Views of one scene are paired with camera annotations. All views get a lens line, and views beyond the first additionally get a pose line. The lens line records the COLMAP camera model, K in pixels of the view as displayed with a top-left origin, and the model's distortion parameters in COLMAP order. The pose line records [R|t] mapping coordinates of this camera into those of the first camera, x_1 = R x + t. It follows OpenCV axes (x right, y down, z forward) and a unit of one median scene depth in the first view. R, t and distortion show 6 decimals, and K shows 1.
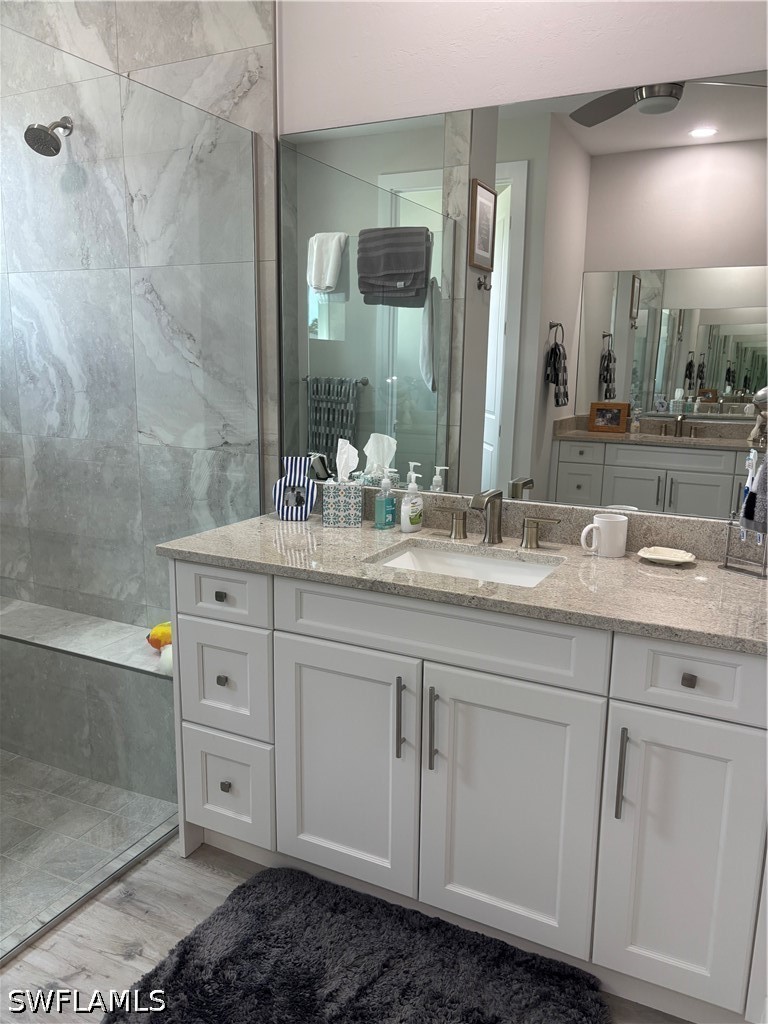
lens RADIAL K [[777.9, 0, 386.0], [0, 777.9, 516.5], [0, 0, 1]] dist [0.047934, -0.060548]
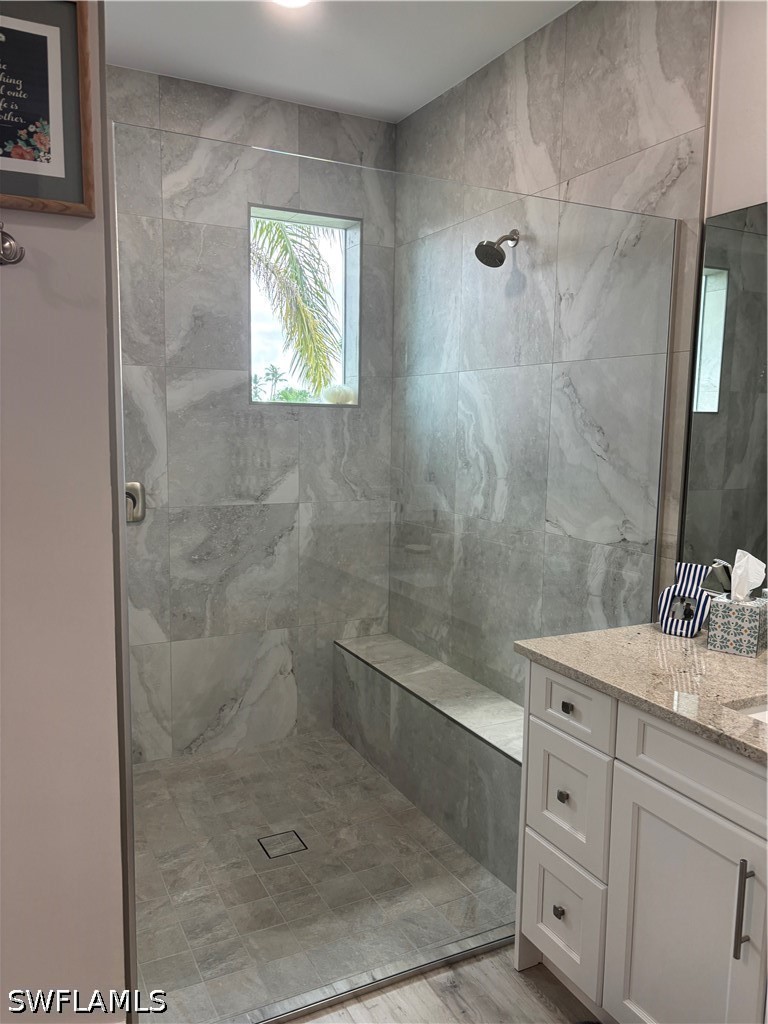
lens RADIAL K [[777.9, 0, 374.5], [0, 777.9, 519.0], [0, 0, 1]] dist [0.047934, -0.060548]
pose [[0.805346, 0.073227, -0.588264, 0.107362], [-0.121778, 0.991613, -0.043281, -0.041559], [0.580161, 0.106494, 0.807510, 0.055062]]
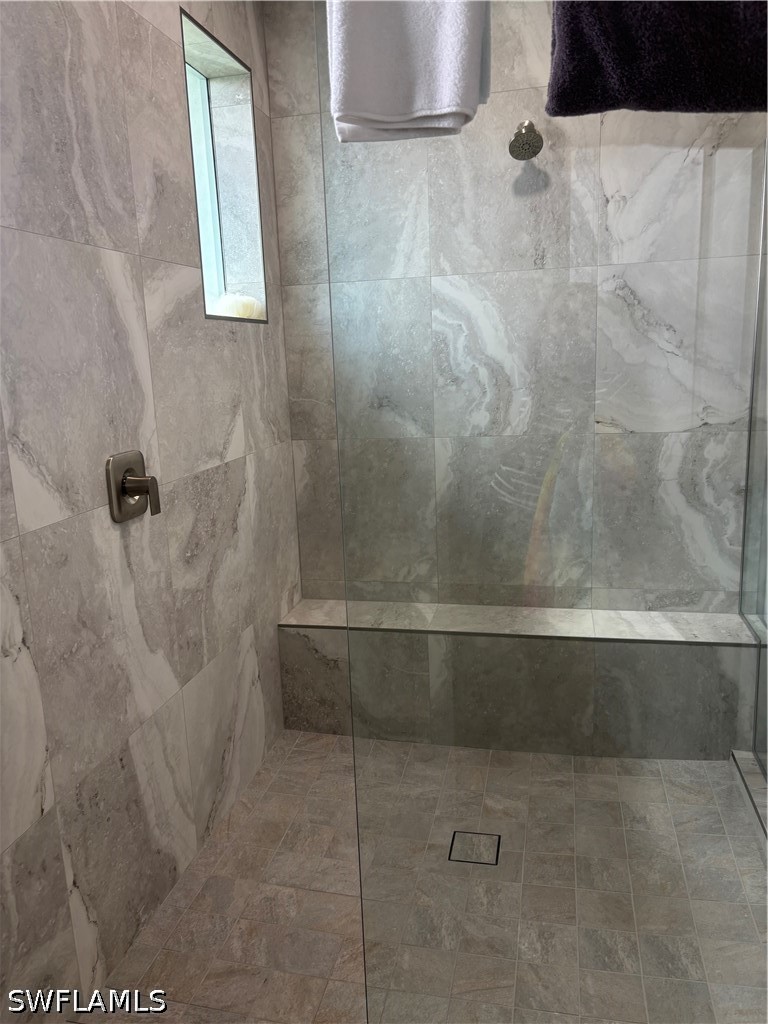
lens RADIAL K [[777.9, 0, 382.7], [0, 777.9, 516.3], [0, 0, 1]] dist [0.047934, -0.060548]
pose [[0.968024, -0.104341, 0.228128, -0.902351], [0.102916, 0.994524, 0.018165, -0.033251], [-0.228774, 0.005894, 0.973462, 0.047950]]
